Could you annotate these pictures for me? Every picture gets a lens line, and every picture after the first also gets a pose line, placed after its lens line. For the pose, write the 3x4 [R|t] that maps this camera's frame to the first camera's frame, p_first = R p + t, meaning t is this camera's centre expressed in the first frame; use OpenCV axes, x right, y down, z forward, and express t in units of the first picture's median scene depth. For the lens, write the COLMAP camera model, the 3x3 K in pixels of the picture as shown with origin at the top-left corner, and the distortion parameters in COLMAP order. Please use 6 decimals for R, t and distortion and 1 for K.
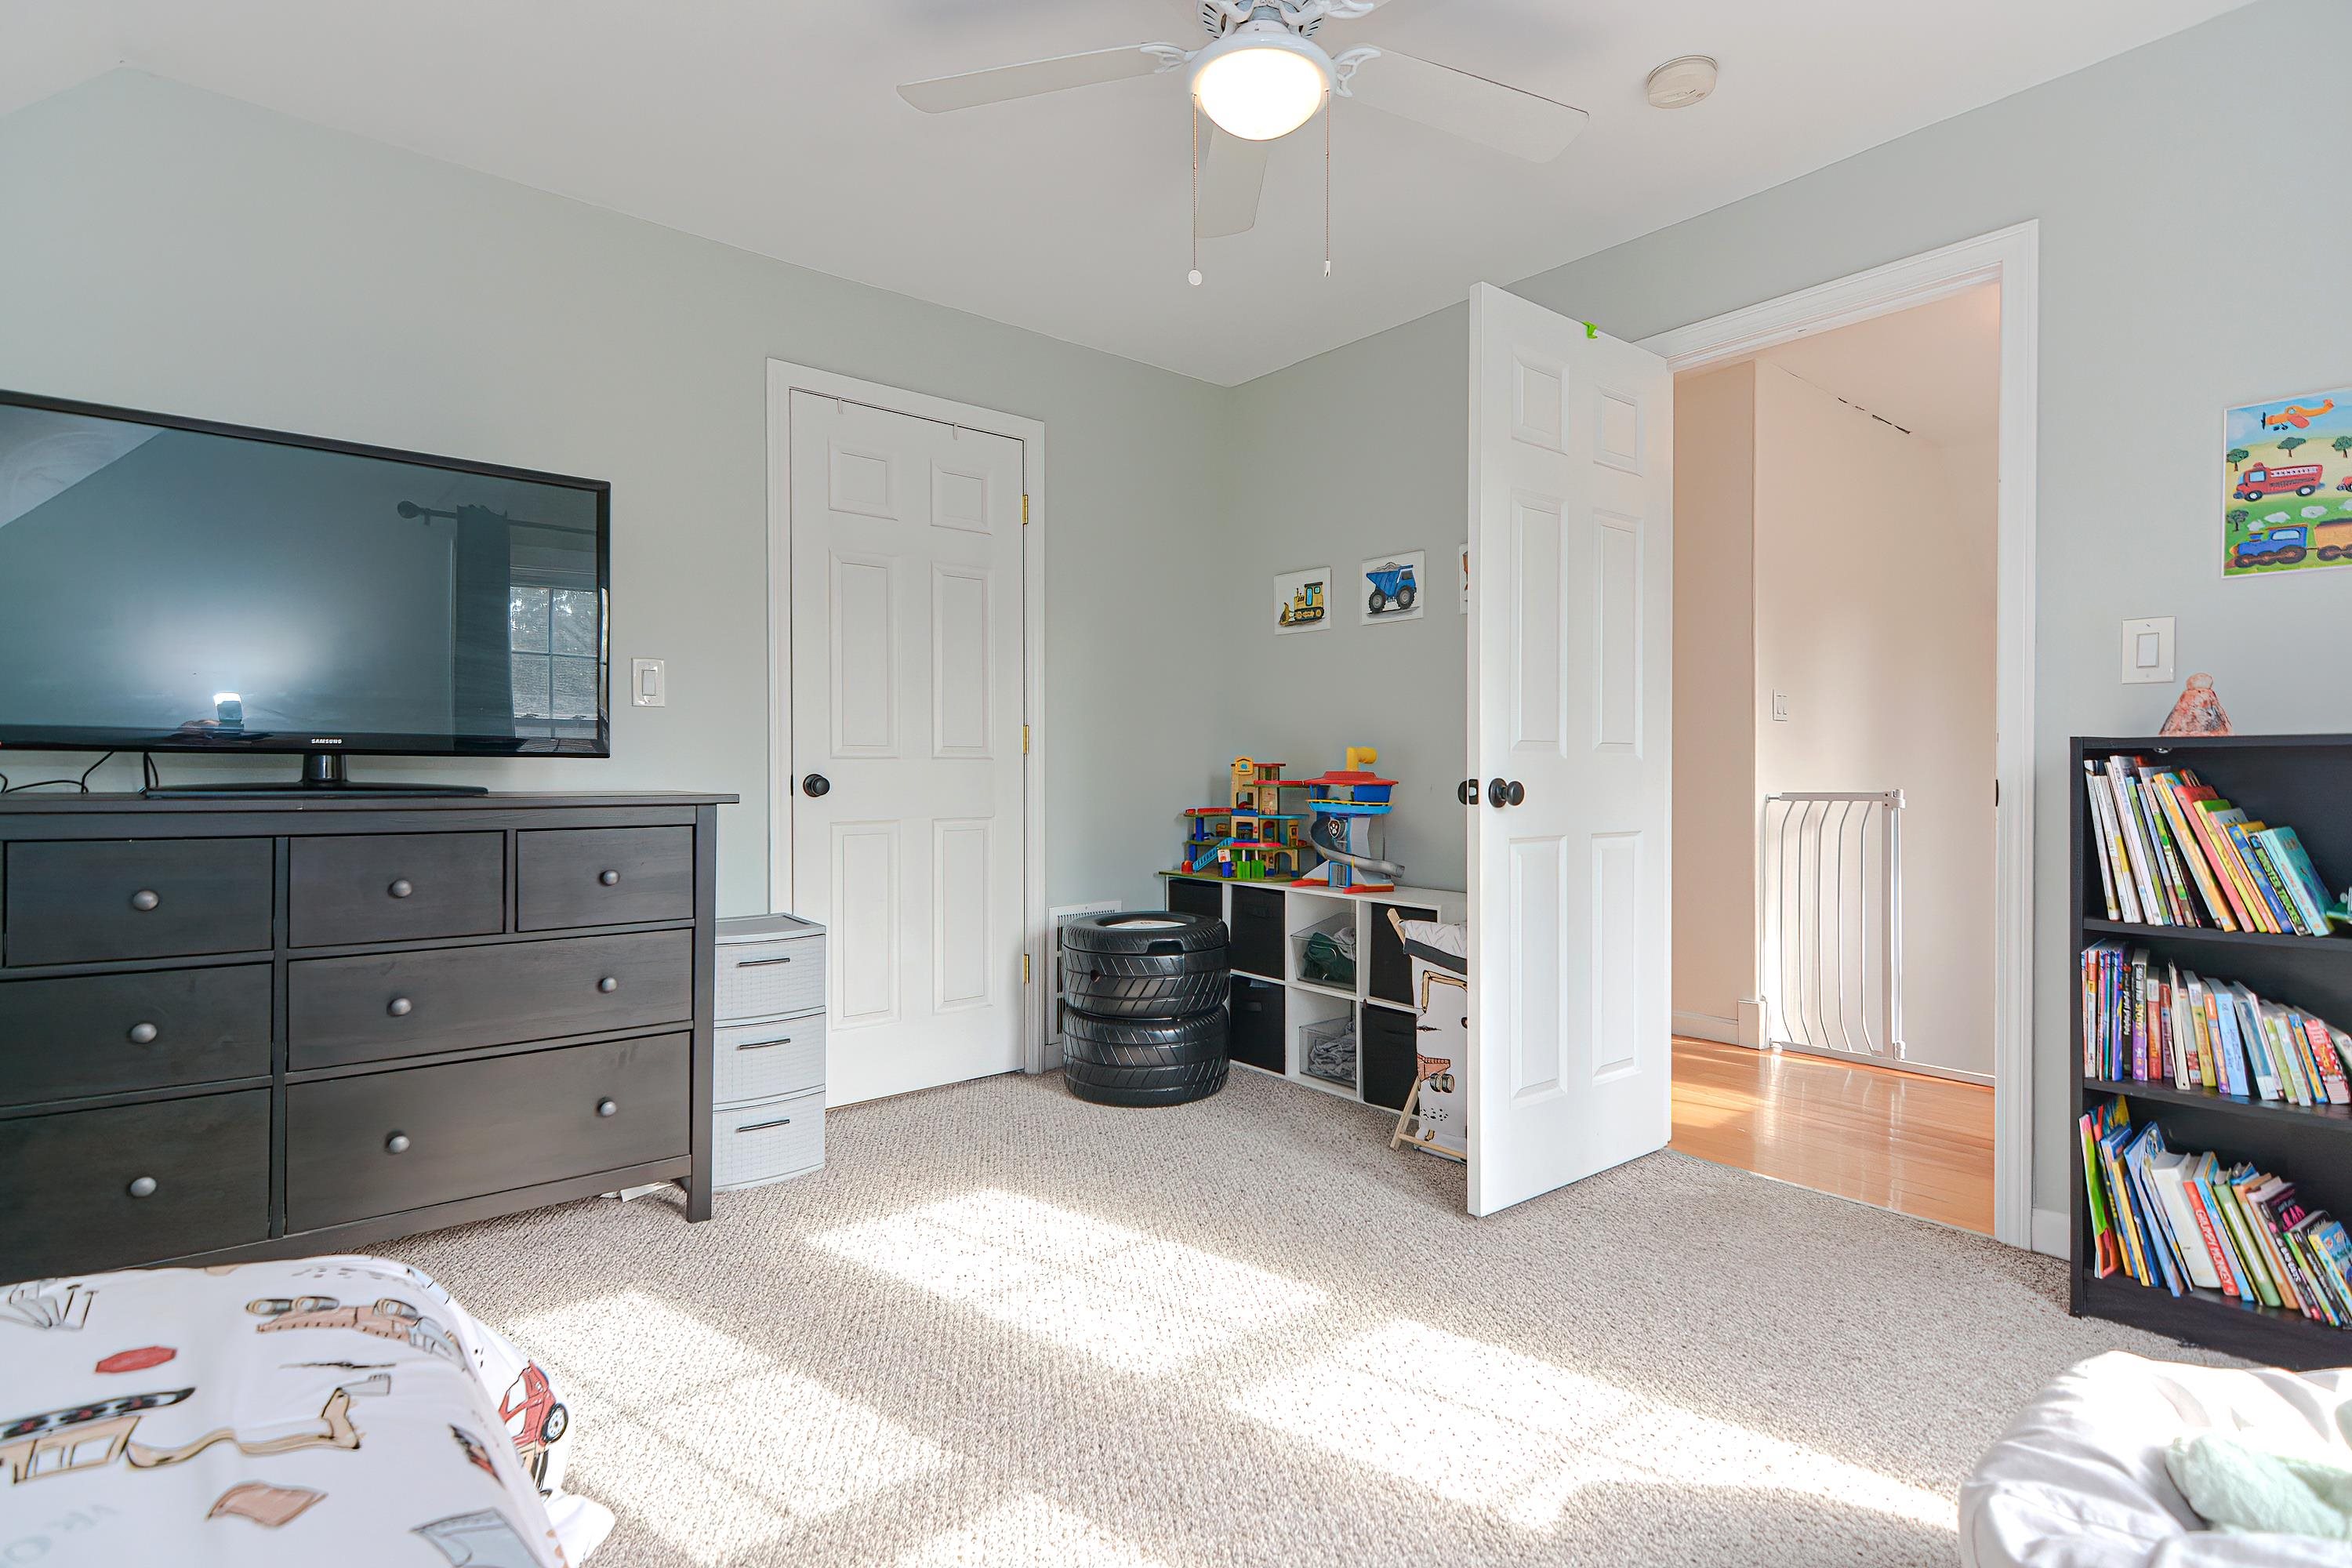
lens RADIAL K [[1143.4, 0, 1181.3], [0, 1143.4, 771.1], [0, 0, 1]] dist [0.018928, -0.008524]
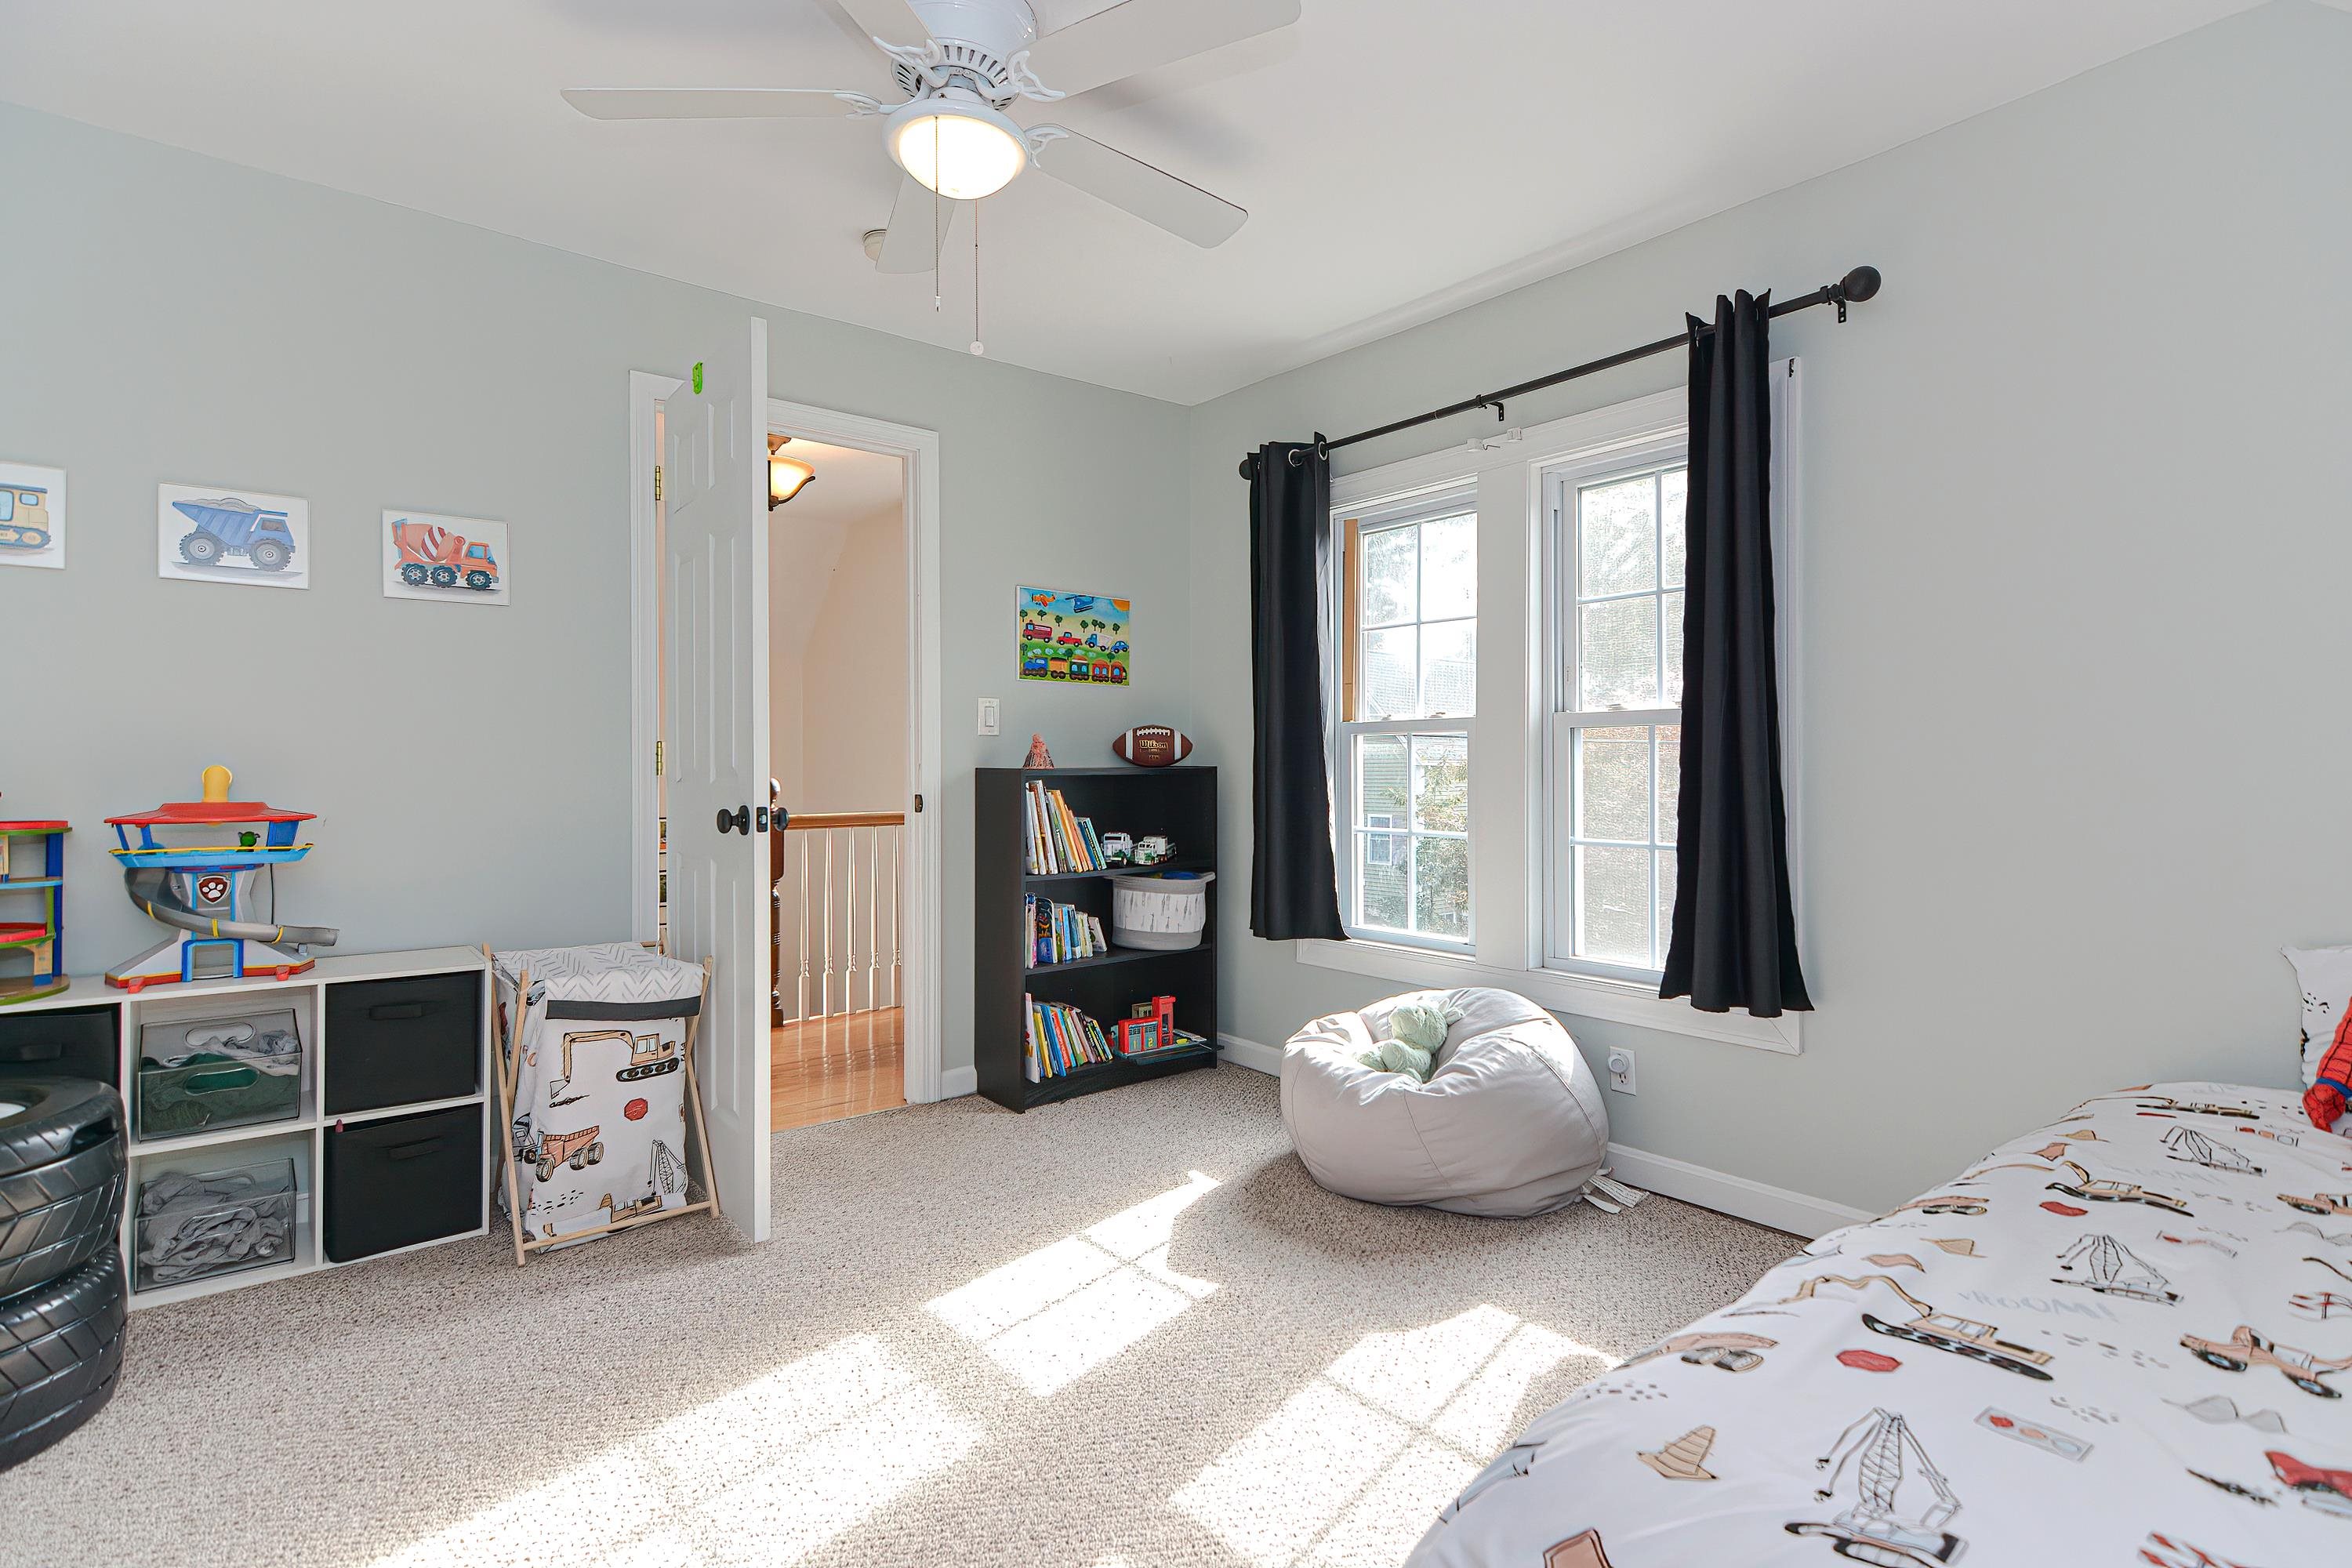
lens RADIAL K [[1143.4, 0, 1175.4], [0, 1143.4, 773.8], [0, 0, 1]] dist [0.018928, -0.008524]
pose [[0.013370, -0.002464, 0.999908, -0.707368], [0.006820, 0.999974, 0.002373, -0.019486], [-0.999887, 0.006787, 0.013387, 0.594888]]
